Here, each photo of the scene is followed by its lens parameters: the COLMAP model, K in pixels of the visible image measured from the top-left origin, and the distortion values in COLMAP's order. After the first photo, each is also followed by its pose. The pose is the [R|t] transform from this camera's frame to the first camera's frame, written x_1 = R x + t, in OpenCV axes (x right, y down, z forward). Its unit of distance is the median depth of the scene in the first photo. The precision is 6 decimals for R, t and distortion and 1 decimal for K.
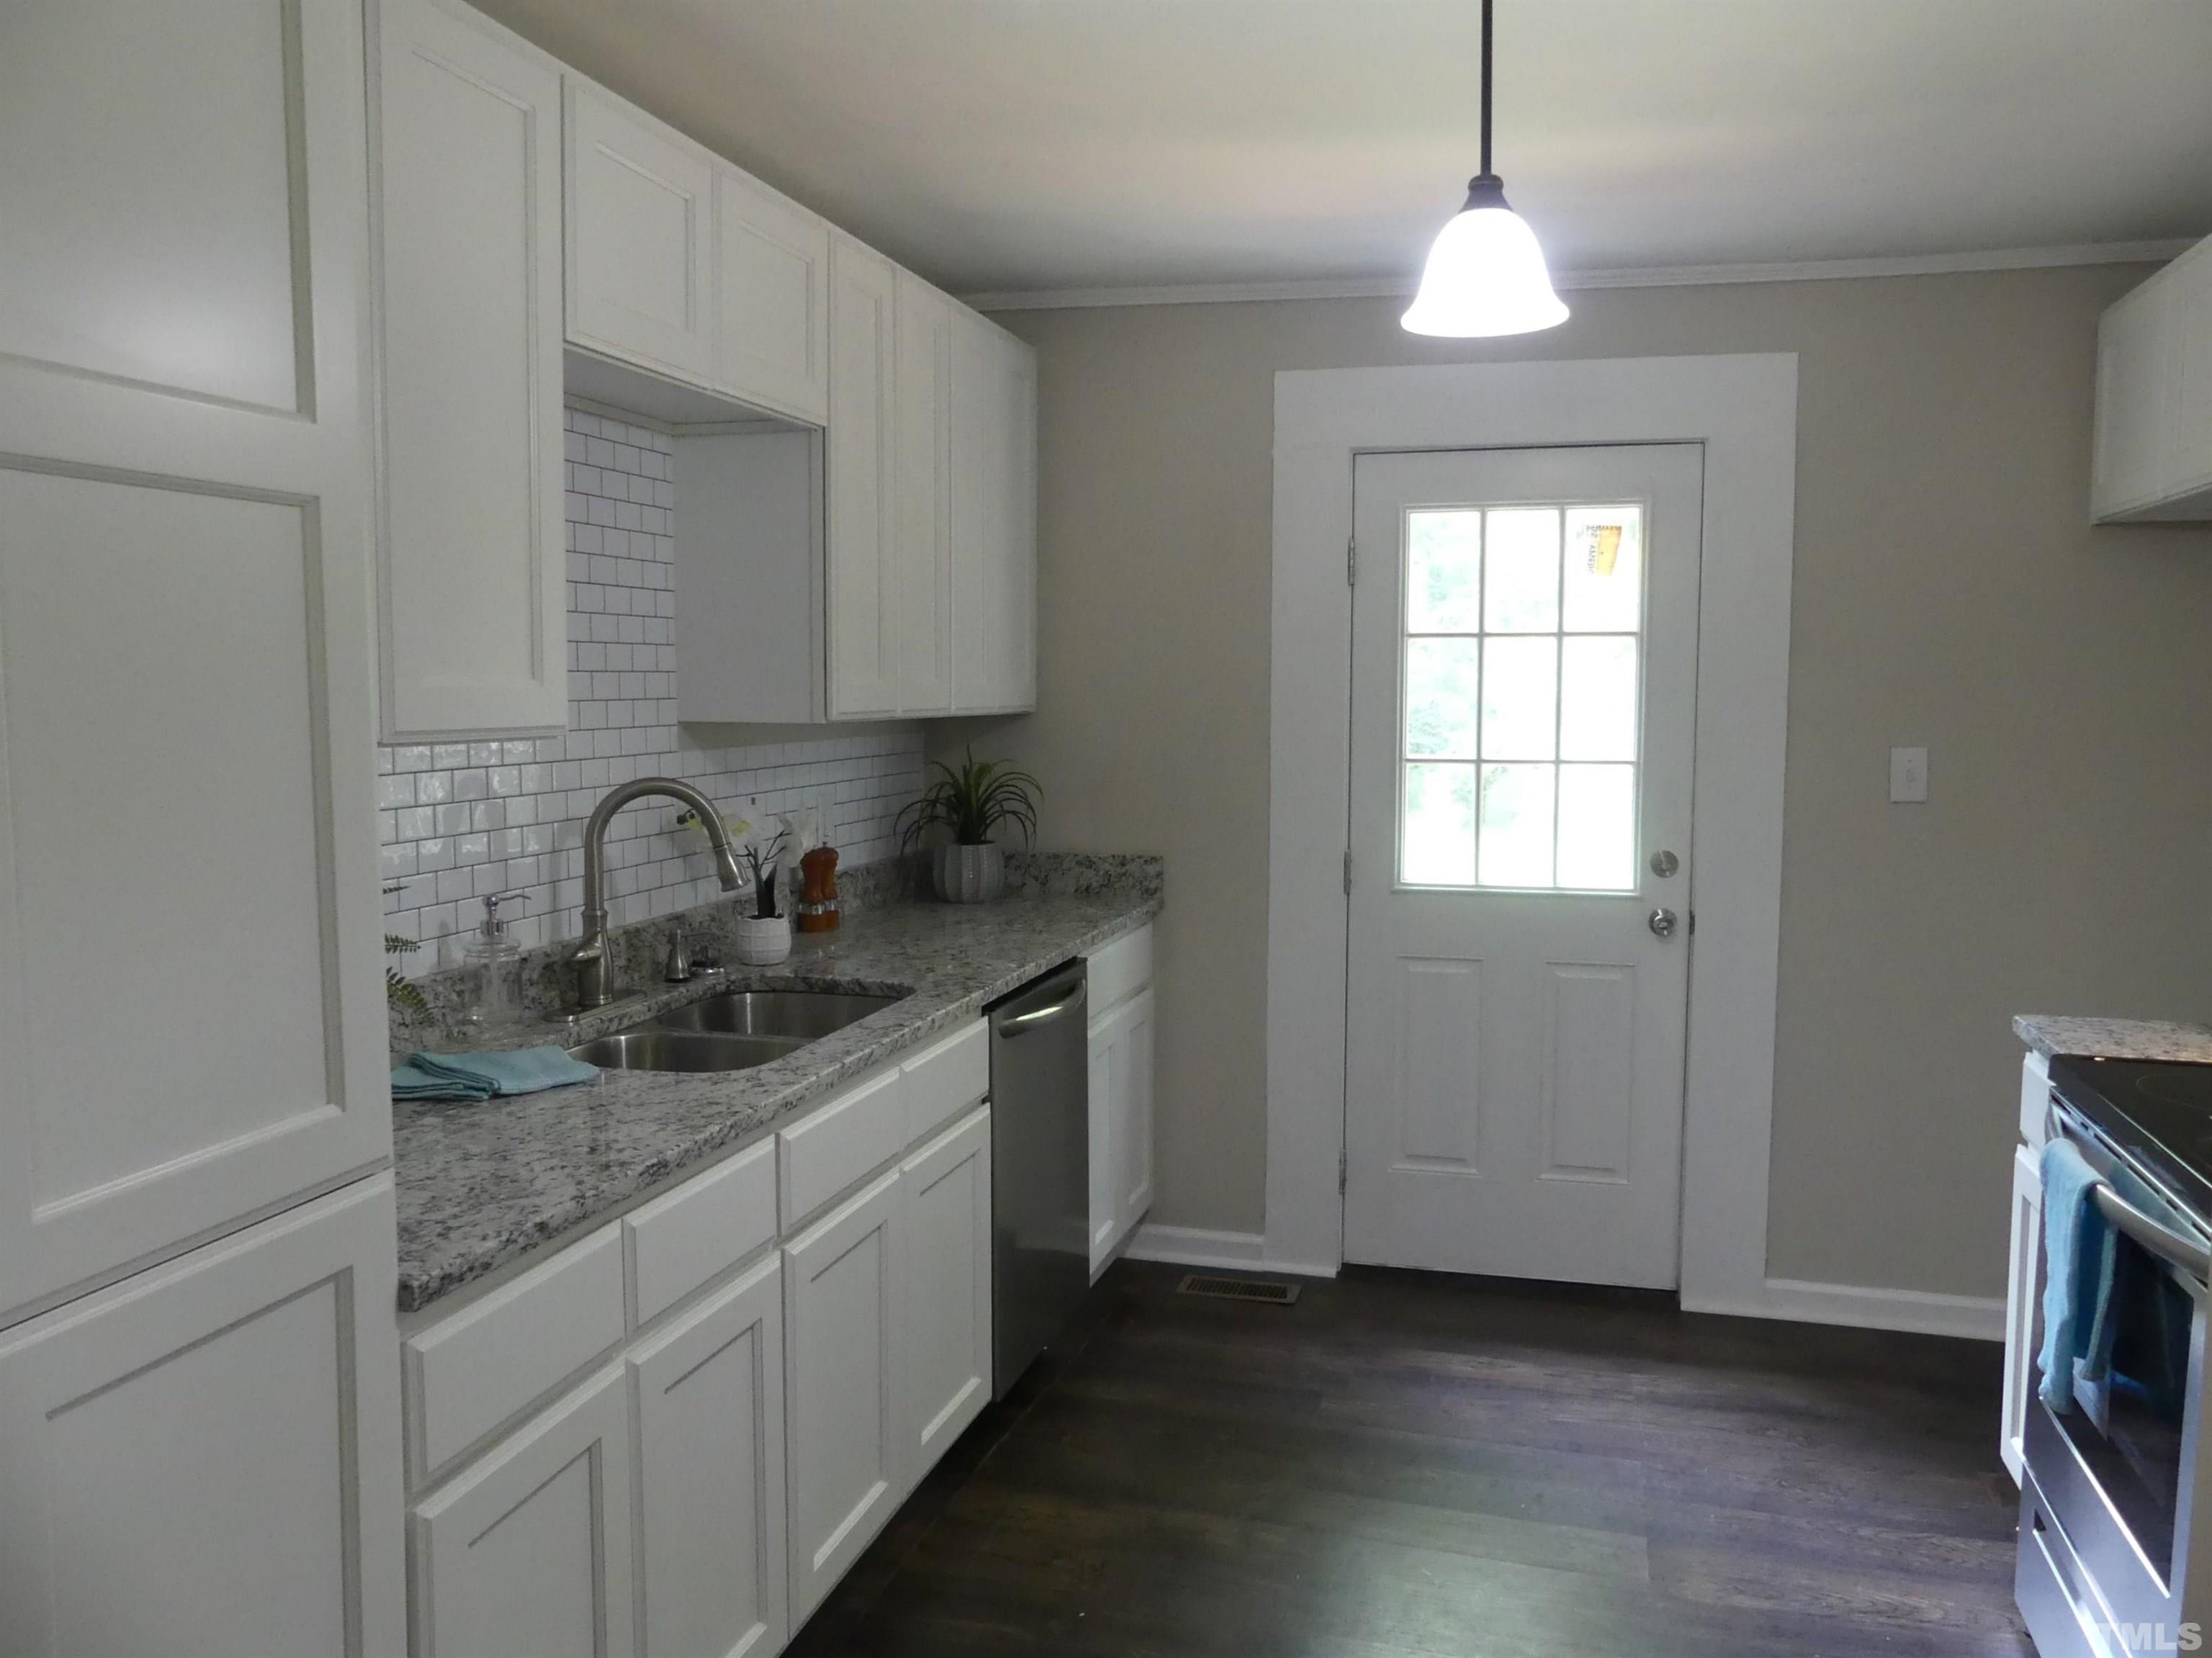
lens RADIAL K [[1677.6, 0, 1109.0], [0, 1677.6, 806.4], [0, 0, 1]] dist [-0.034593, 0.045212]
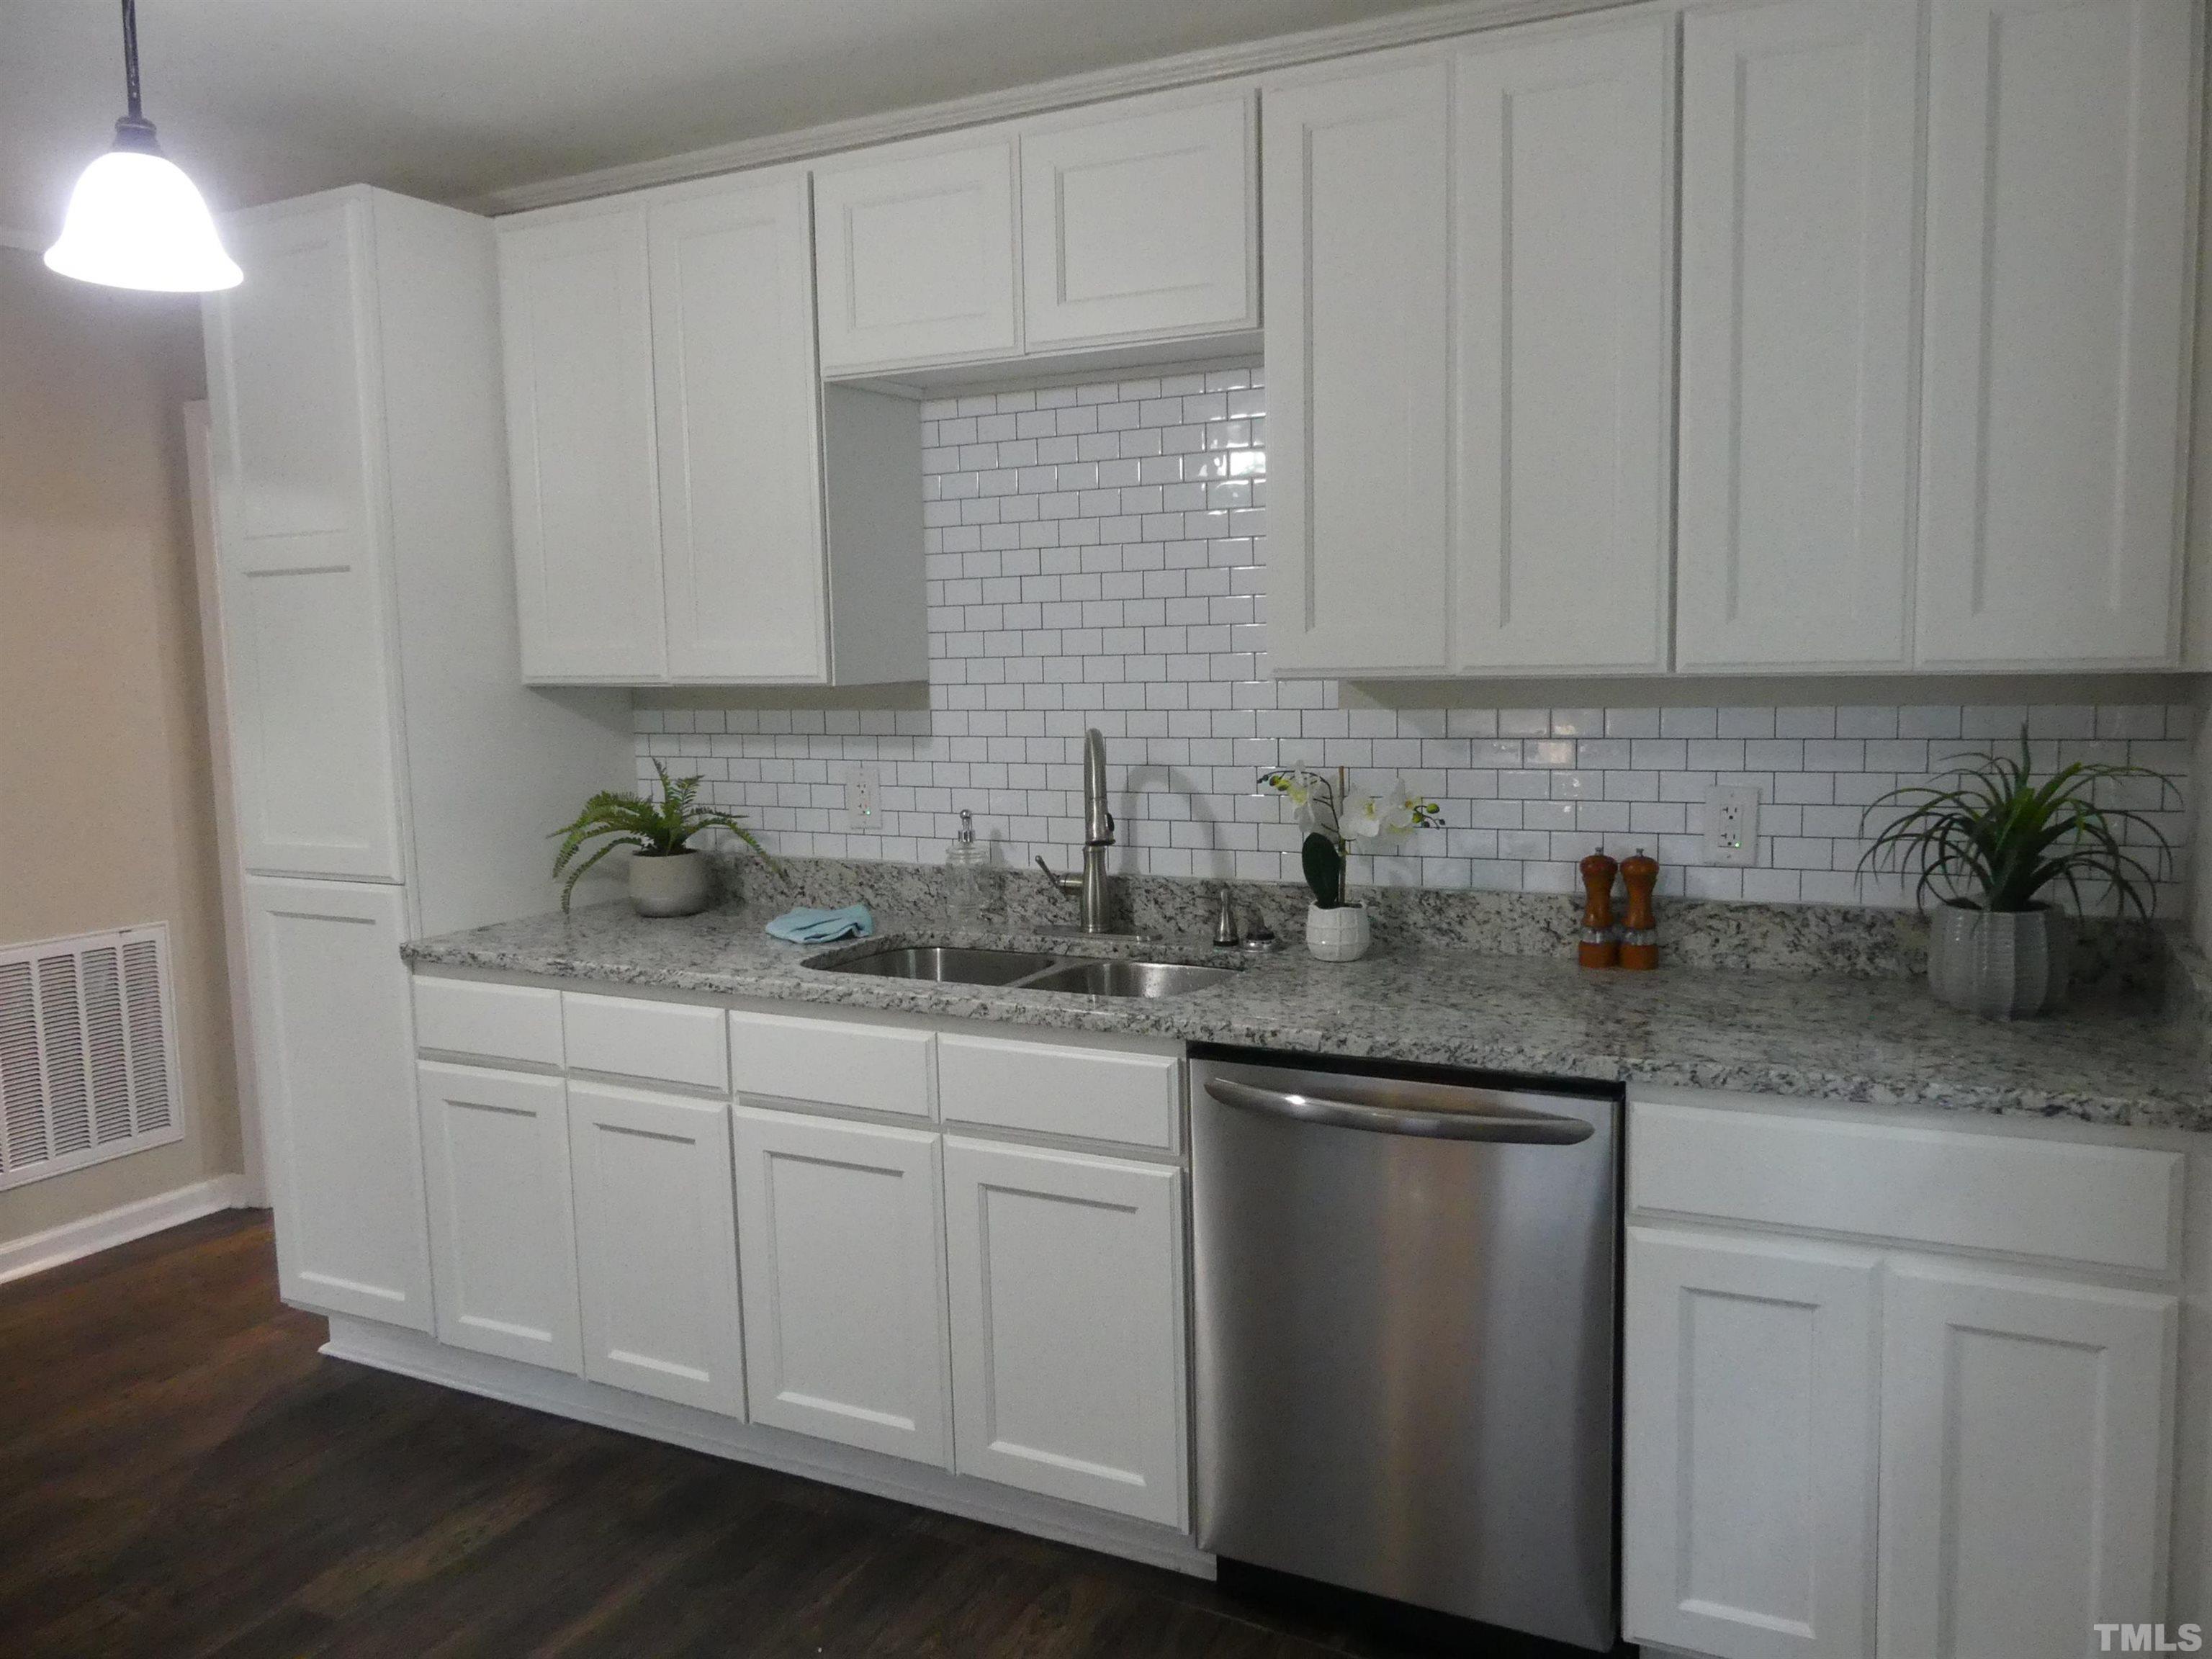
lens RADIAL K [[1677.7, 0, 1109.2], [0, 1677.7, 808.6], [0, 0, 1]] dist [-0.034593, 0.045212]
pose [[-0.199092, 0.088336, -0.975991, 0.681472], [-0.054896, 0.993360, 0.101106, -0.066207], [0.978442, 0.073707, -0.192921, 1.095837]]
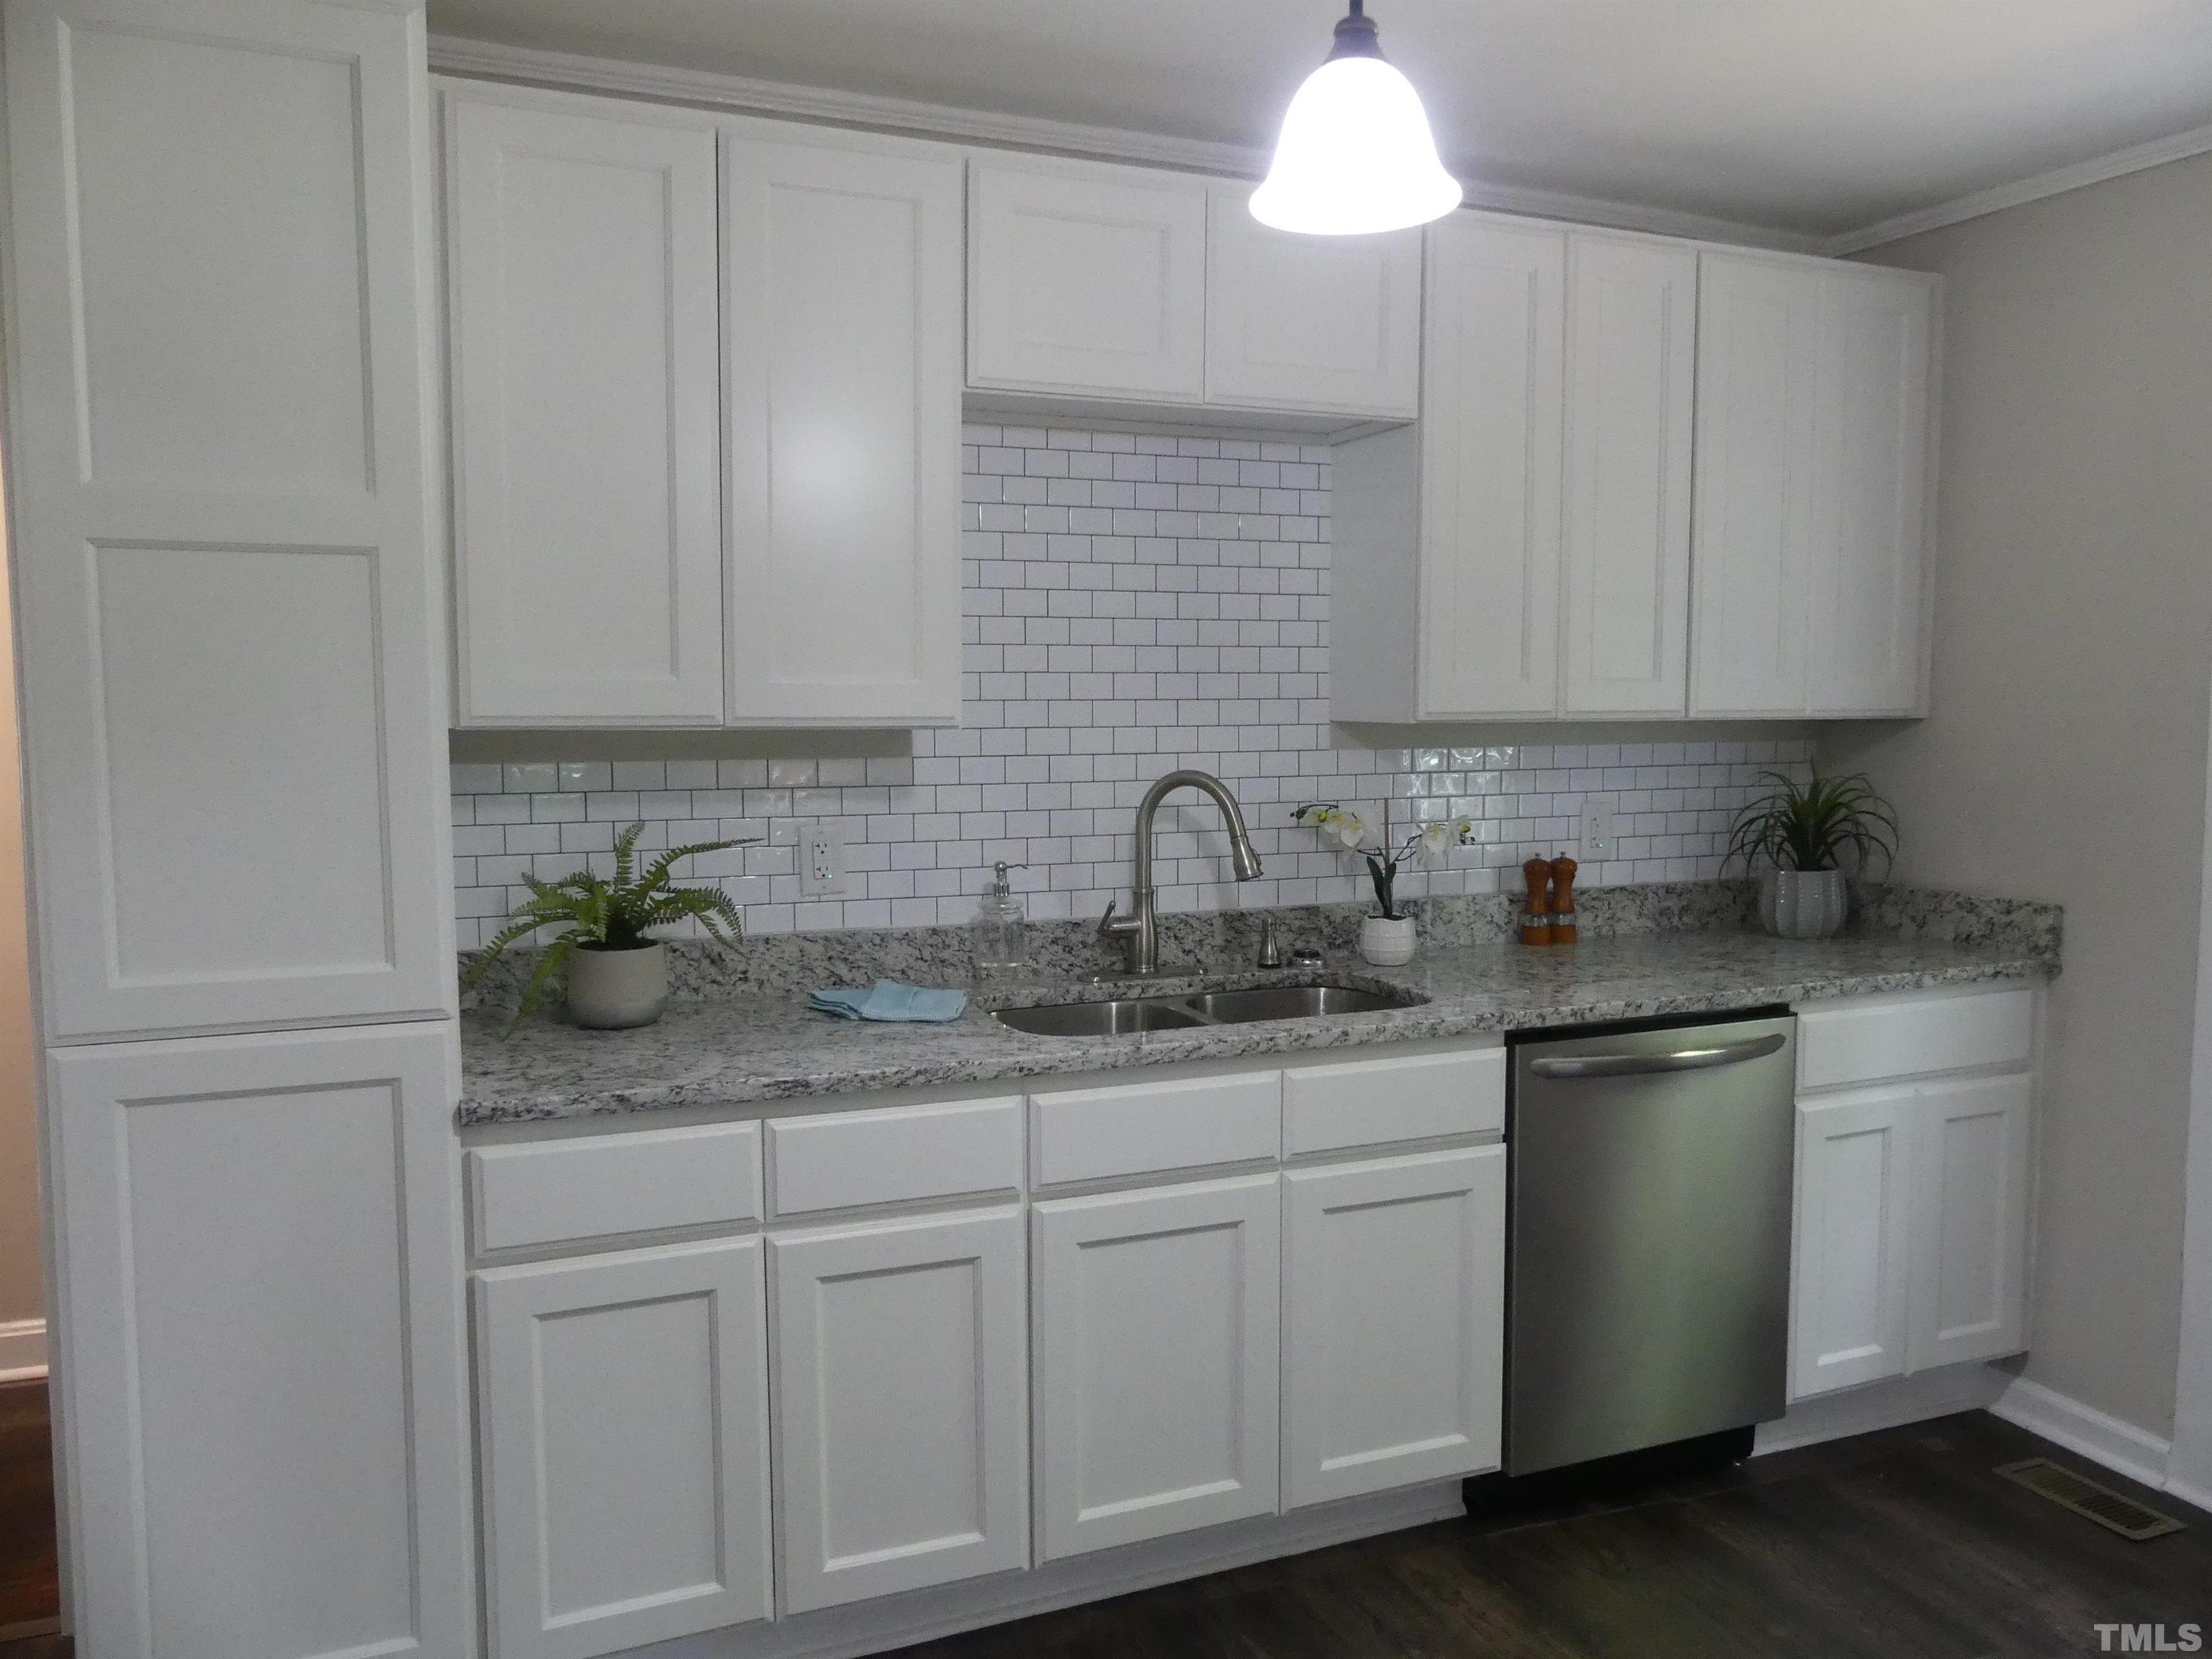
lens RADIAL K [[1677.7, 0, 1163.8], [0, 1677.7, 805.3], [0, 0, 1]] dist [-0.034593, 0.045212]
pose [[0.631463, 0.041208, -0.774311, 0.500968], [-0.051154, 0.998625, 0.011428, -0.005216], [0.773717, 0.032392, 0.632702, 0.278093]]
